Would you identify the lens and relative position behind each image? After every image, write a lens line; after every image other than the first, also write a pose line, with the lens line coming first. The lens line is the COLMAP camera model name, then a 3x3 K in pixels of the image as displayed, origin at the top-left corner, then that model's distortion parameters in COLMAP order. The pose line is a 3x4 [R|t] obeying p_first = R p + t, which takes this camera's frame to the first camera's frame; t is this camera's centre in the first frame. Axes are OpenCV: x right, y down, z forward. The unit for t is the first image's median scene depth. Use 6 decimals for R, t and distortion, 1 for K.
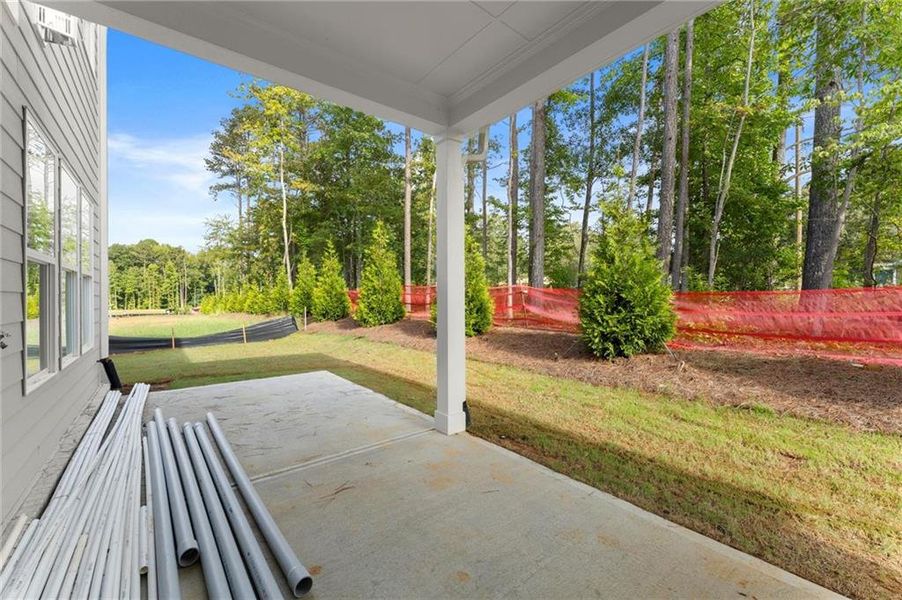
lens RADIAL K [[361.3, 0, 451.4], [0, 361.3, 301.2], [0, 0, 1]] dist [-0.002565, -0.000136]
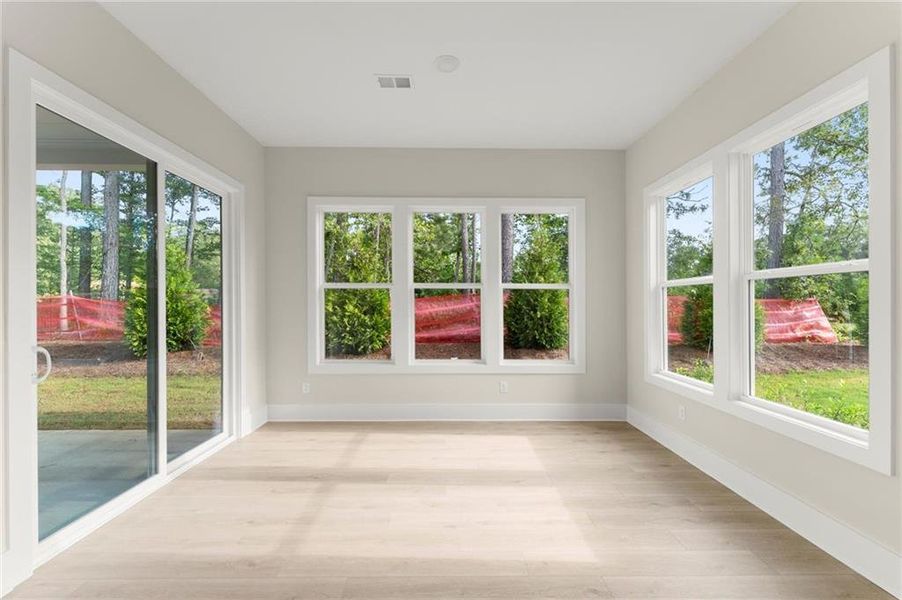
lens RADIAL K [[361.3, 0, 448.1], [0, 361.3, 303.3], [0, 0, 1]] dist [-0.002565, -0.000136]
pose [[0.607916, 0.006513, 0.793974, 0.058188], [0.004139, 0.999927, -0.011371, -0.016250], [-0.793990, 0.010199, 0.607845, -0.647100]]
